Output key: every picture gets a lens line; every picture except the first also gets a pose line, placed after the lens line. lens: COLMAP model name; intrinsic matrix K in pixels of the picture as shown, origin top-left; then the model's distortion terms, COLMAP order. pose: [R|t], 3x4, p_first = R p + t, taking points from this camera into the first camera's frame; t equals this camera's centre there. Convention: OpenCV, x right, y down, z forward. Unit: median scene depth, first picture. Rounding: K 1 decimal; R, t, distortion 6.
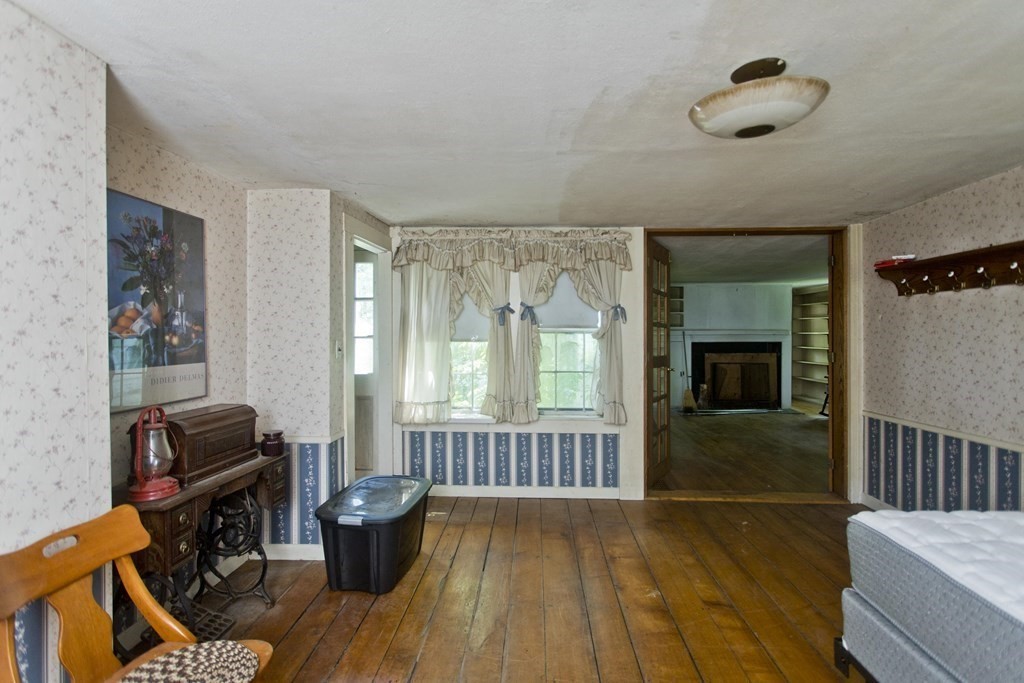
lens RADIAL K [[489.5, 0, 521.2], [0, 489.5, 335.7], [0, 0, 1]] dist [0.000019, -0.000596]
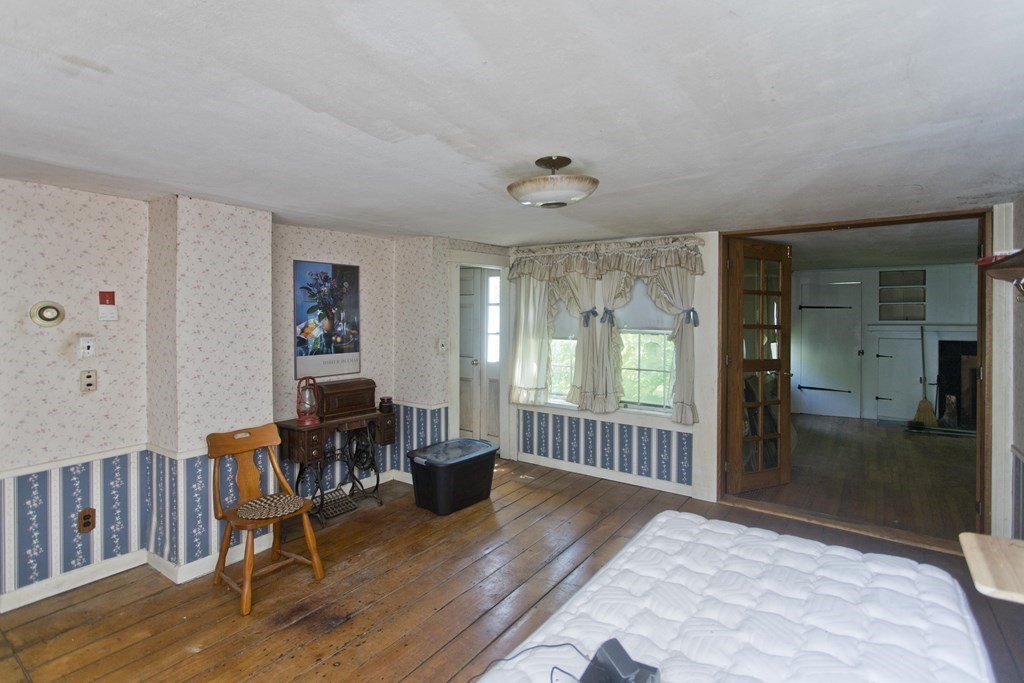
lens RADIAL K [[501.7, 0, 511.3], [0, 501.7, 315.9], [0, 0, 1]] dist [0.000558, 0.000084]
pose [[0.837068, 0.004229, -0.547083, 0.458830], [-0.005575, 0.999984, -0.000800, -0.044476], [0.547071, 0.003720, 0.837078, -0.092417]]
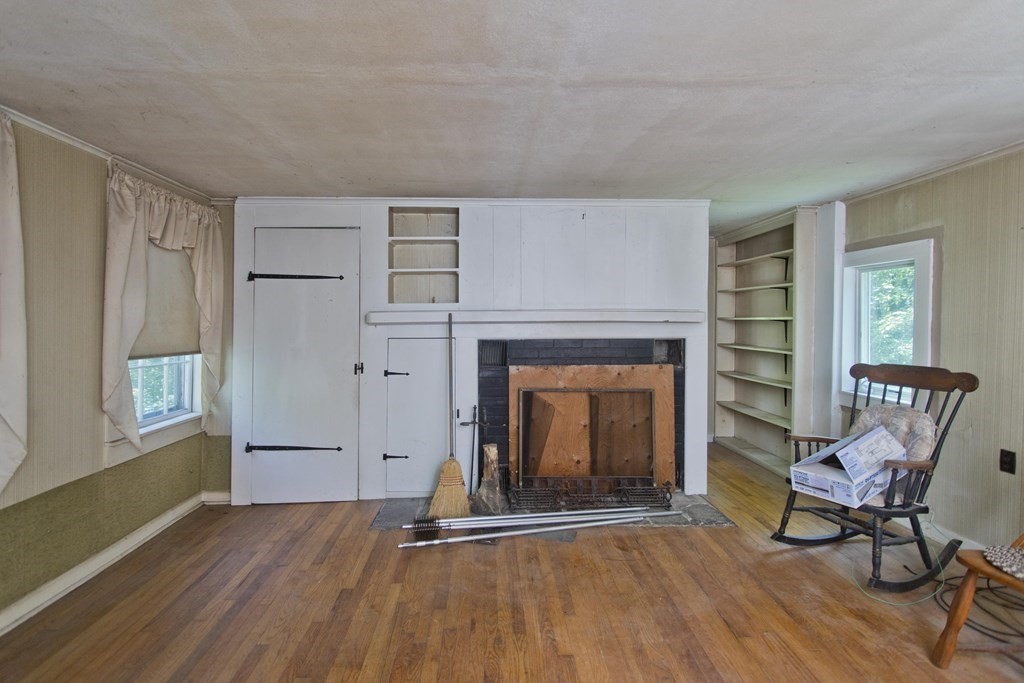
lens RADIAL K [[501.7, 0, 511.3], [0, 501.7, 315.9], [0, 0, 1]] dist [0.000558, 0.000084]
pose [[0.996715, 0.000487, 0.080984, 0.730665], [0.000305, 0.999952, -0.009770, -0.004367], [-0.080985, 0.009763, 0.996668, 1.219770]]
